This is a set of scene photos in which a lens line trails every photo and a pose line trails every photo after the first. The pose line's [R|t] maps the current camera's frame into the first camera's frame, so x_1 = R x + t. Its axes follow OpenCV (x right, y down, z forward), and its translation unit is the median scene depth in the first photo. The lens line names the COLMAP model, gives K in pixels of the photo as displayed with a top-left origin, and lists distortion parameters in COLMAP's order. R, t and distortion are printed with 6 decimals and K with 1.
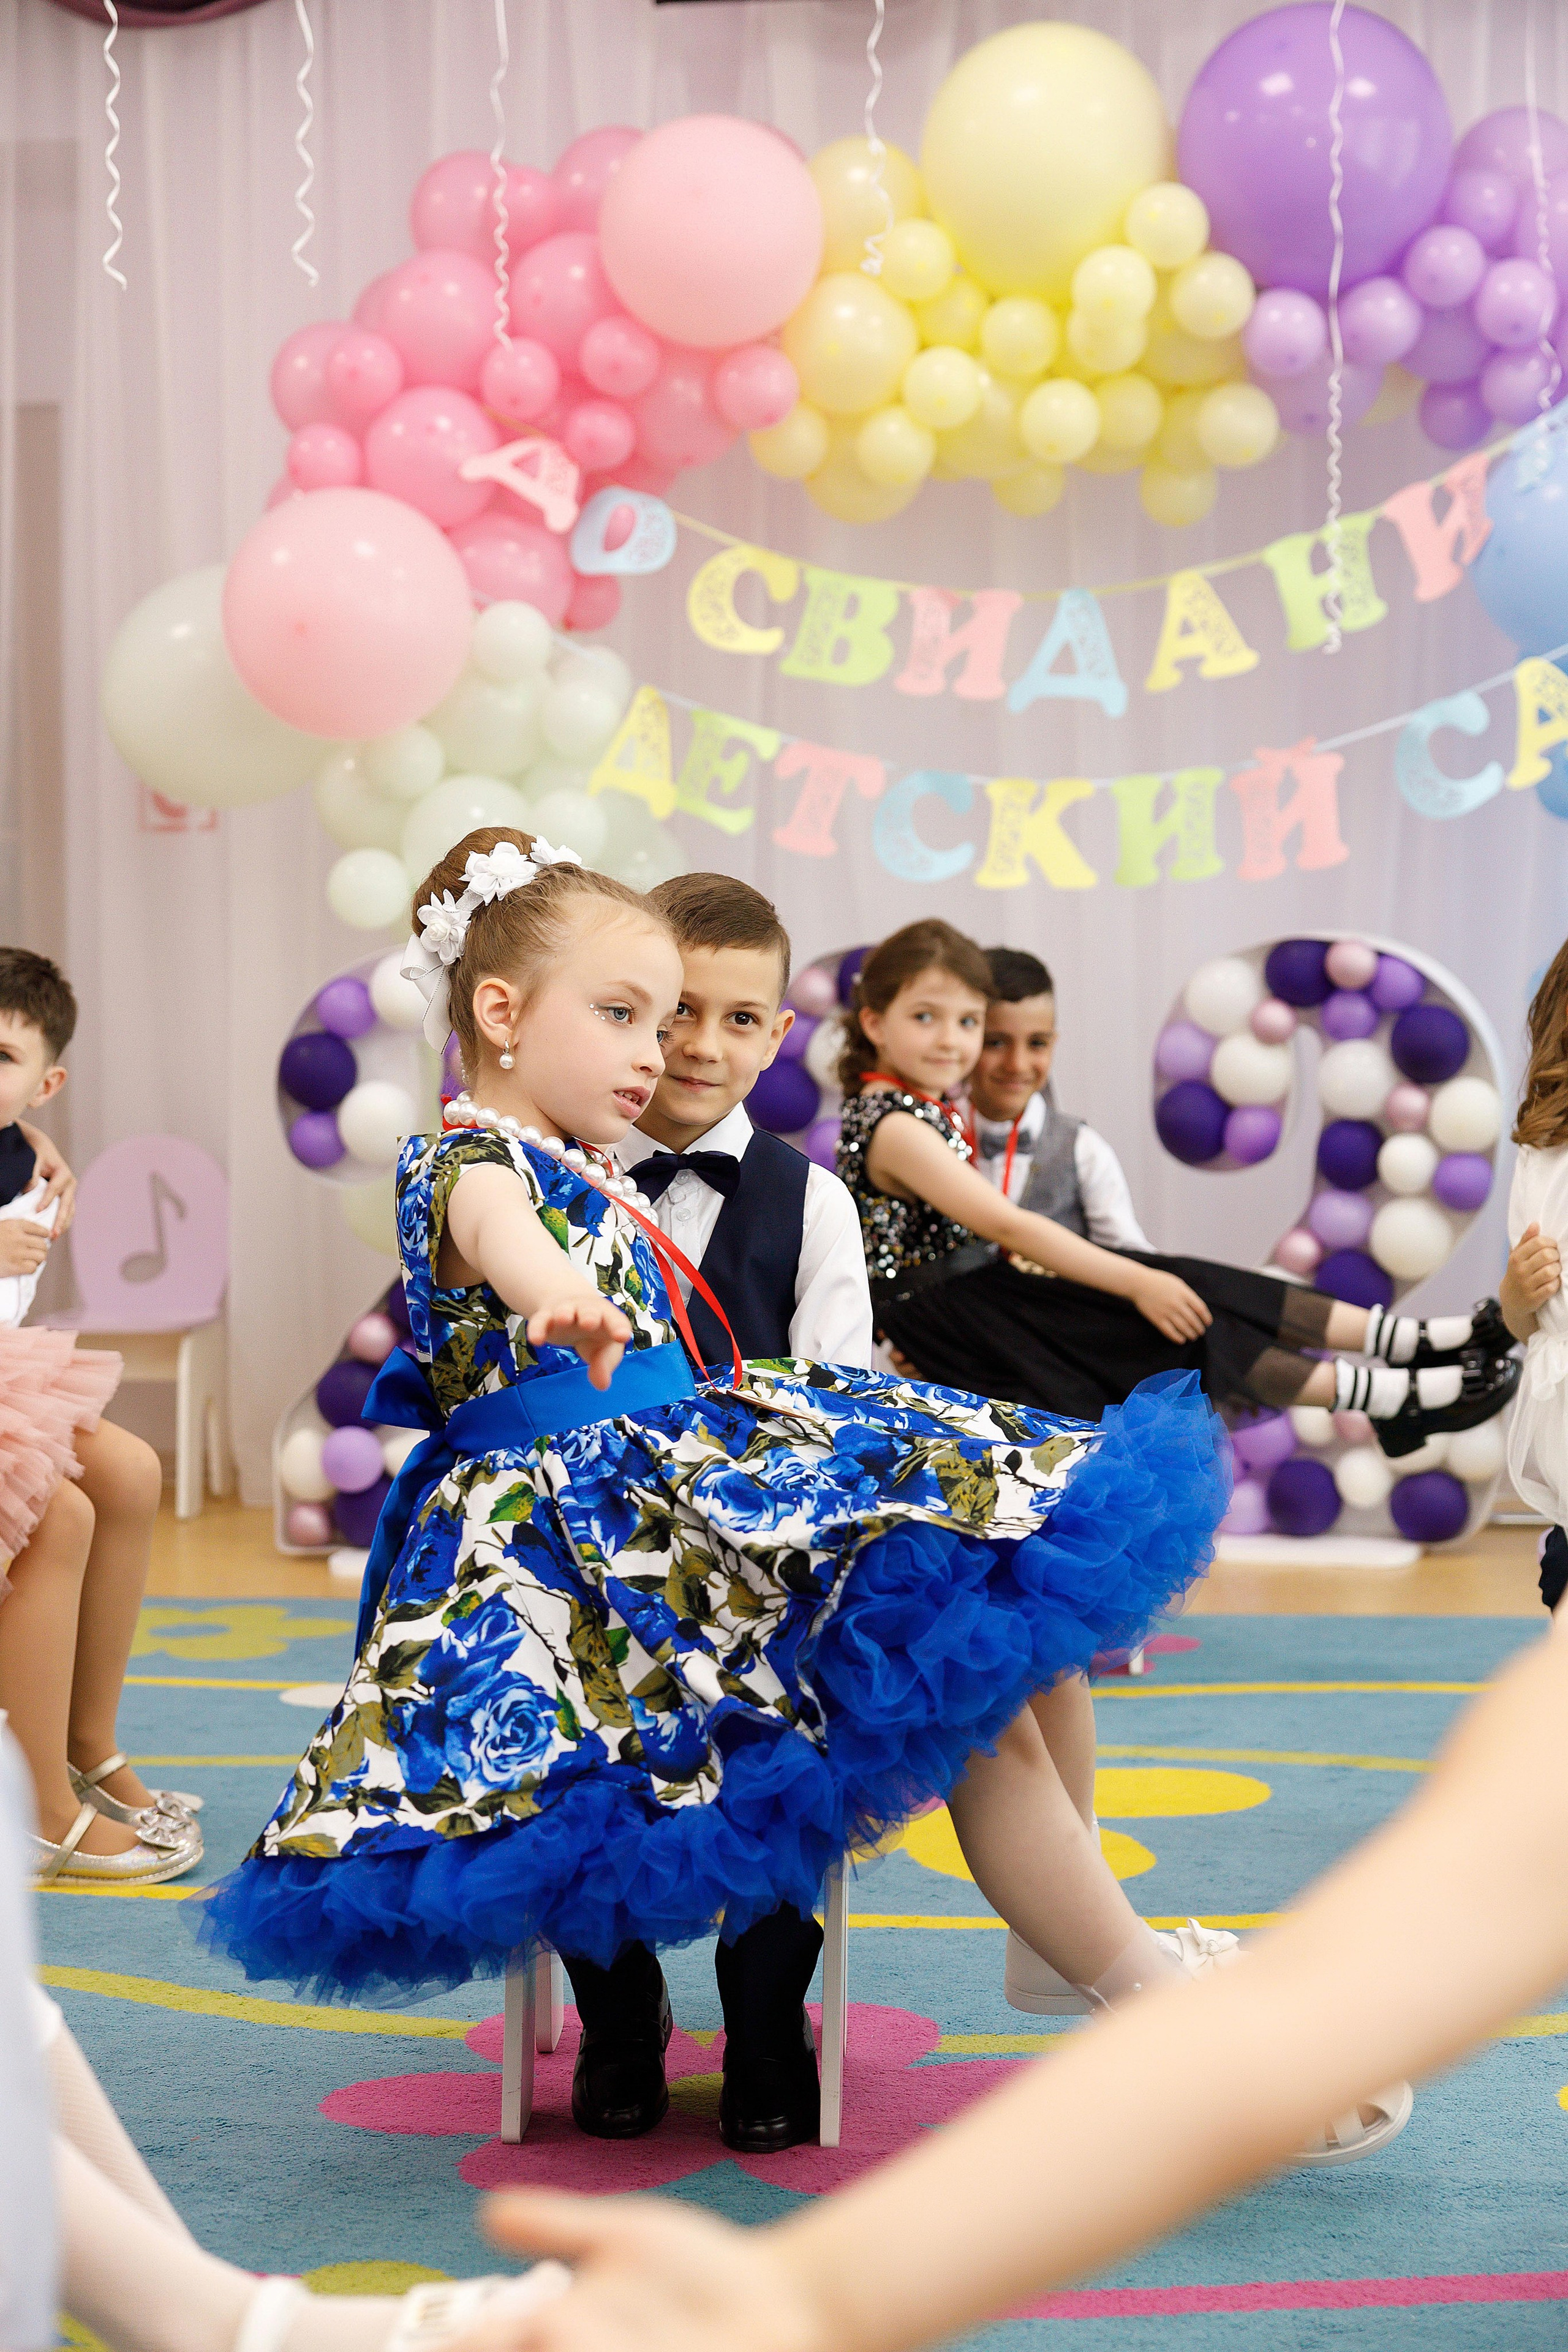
lens RADIAL K [[4121.8, 0, 768.2], [0, 4121.8, 1180.5], [0, 0, 1]] dist [0.060110, 0.000000]
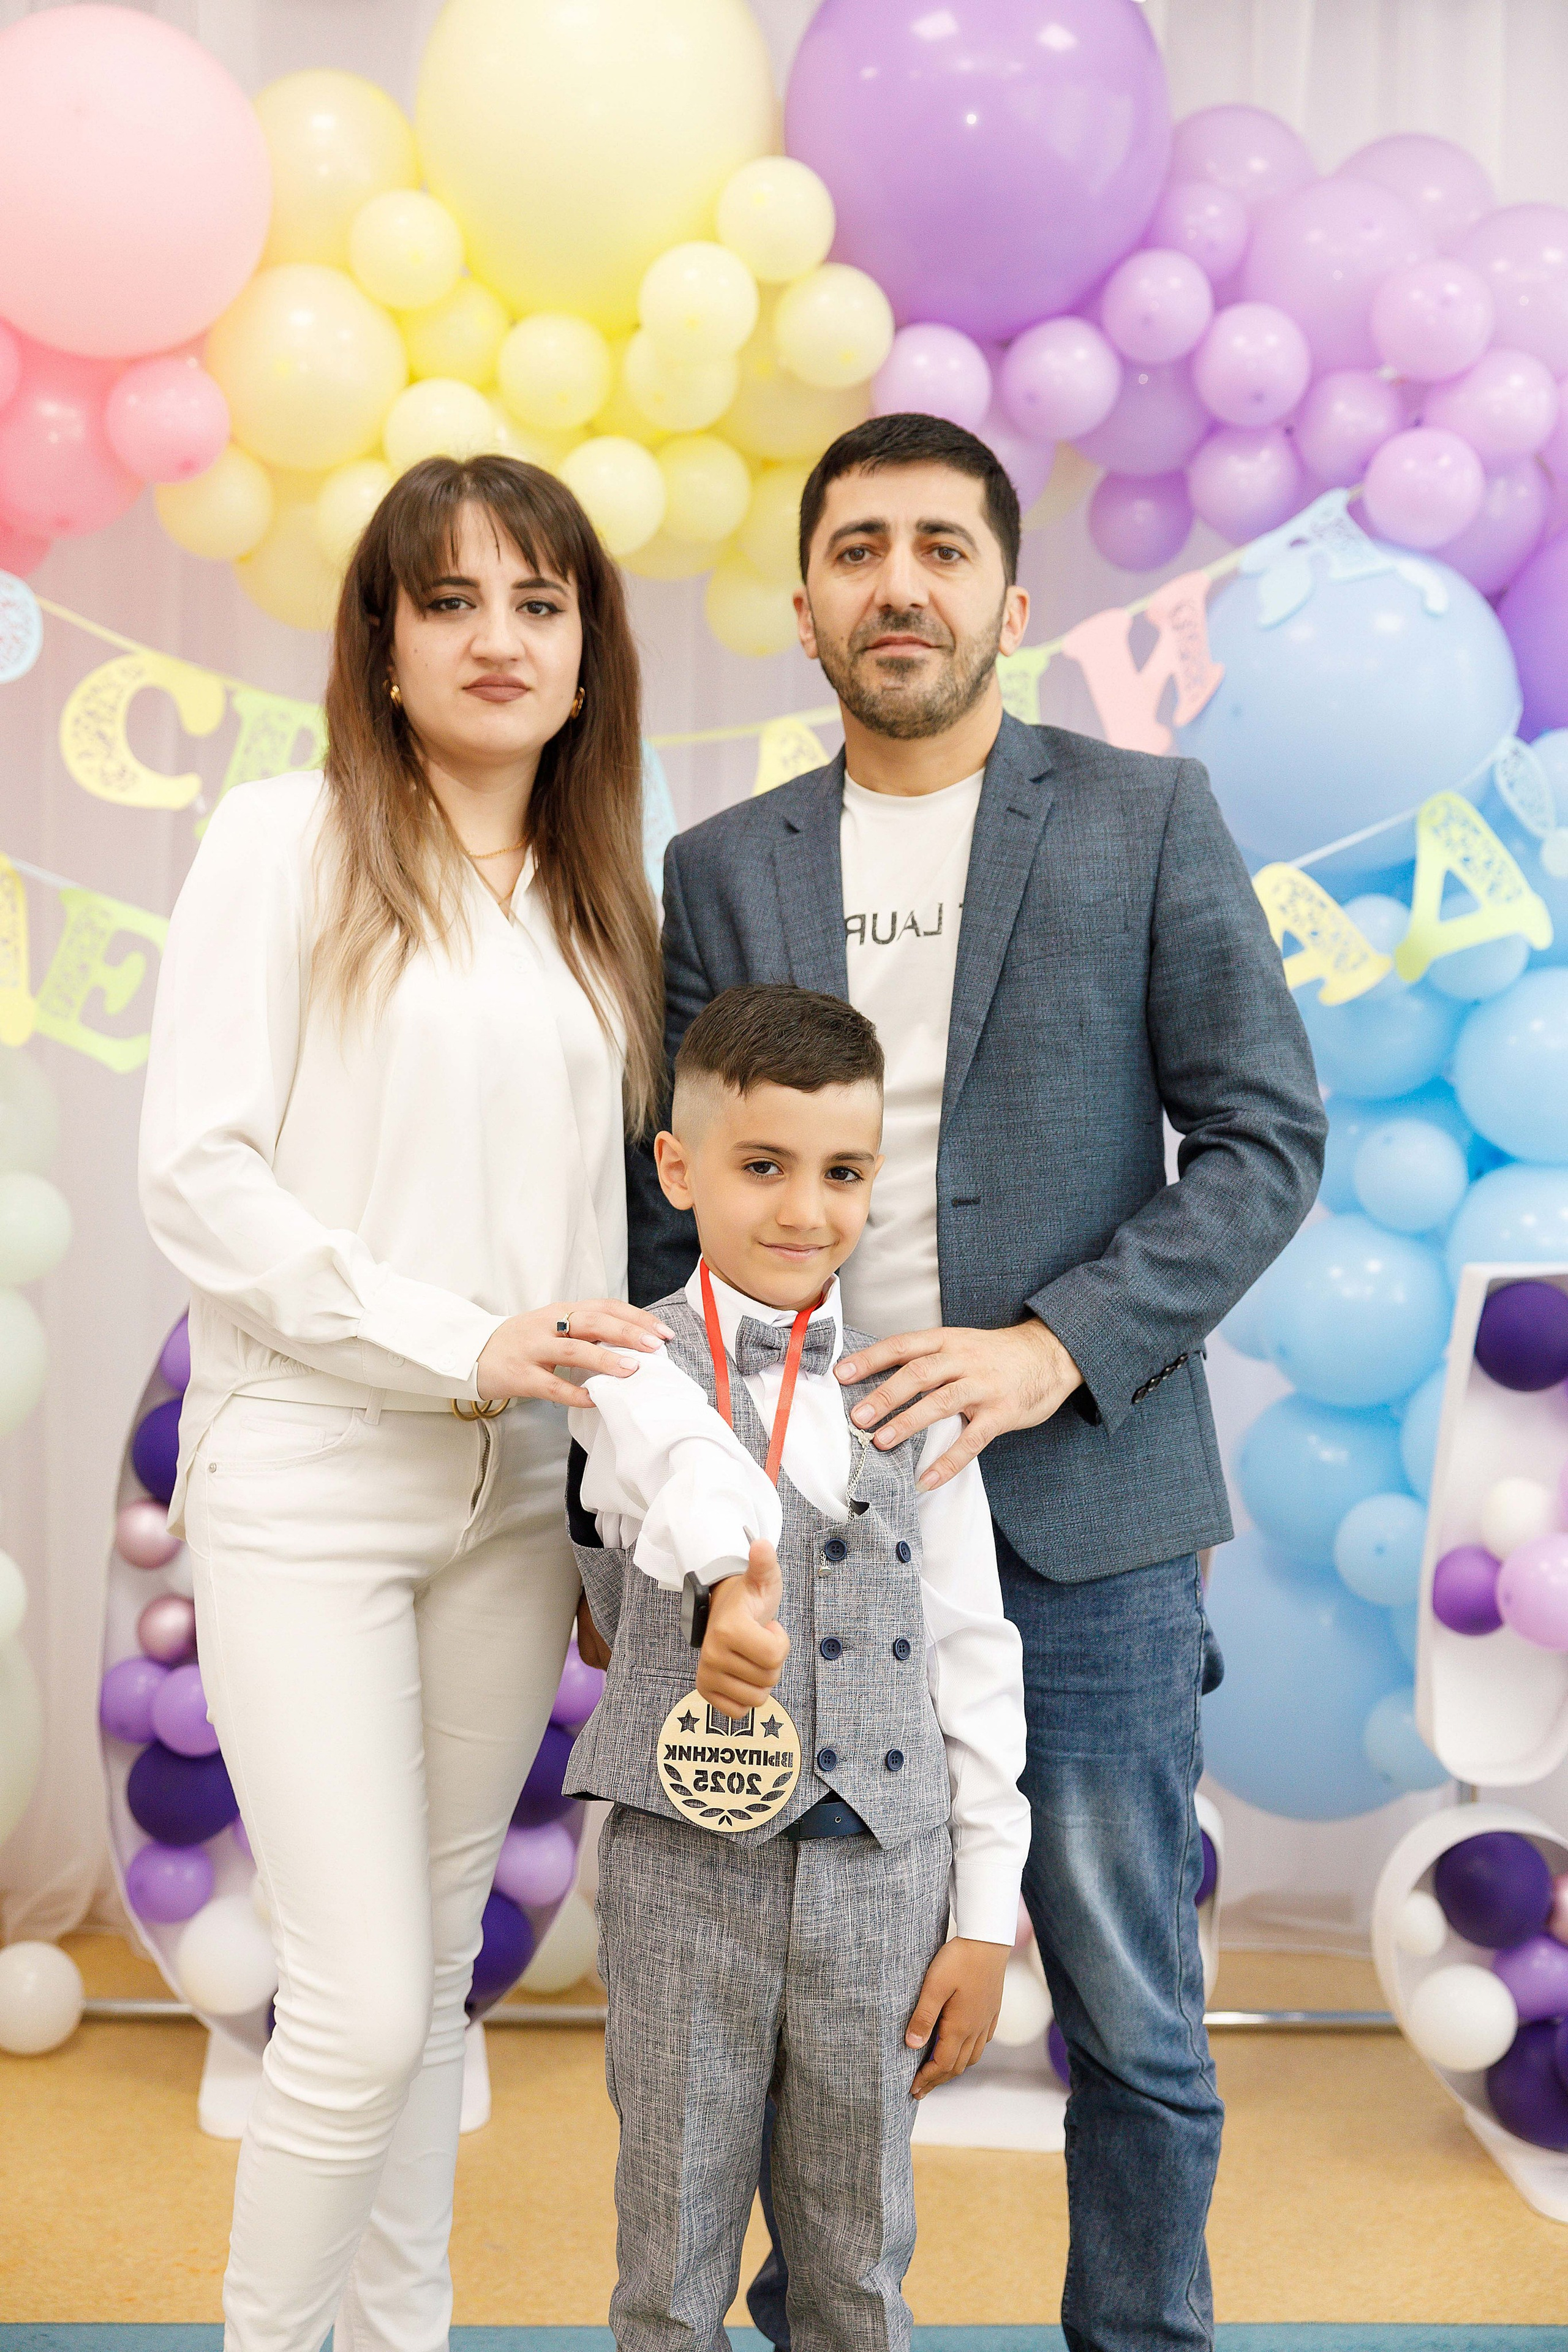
lens RADIAL K [[3280.1, 0, 780.9], [0, 3280.1, 1183.3], [0, 0, 1]] dist [0.028935, 0.000000]
pose [[0.983215, 0.018094, 0.181553, 0.000470], [-0.017046, 0.999828, -0.007333, -0.064662], [-0.181655, 0.004115, 0.983354, 0.454483]]
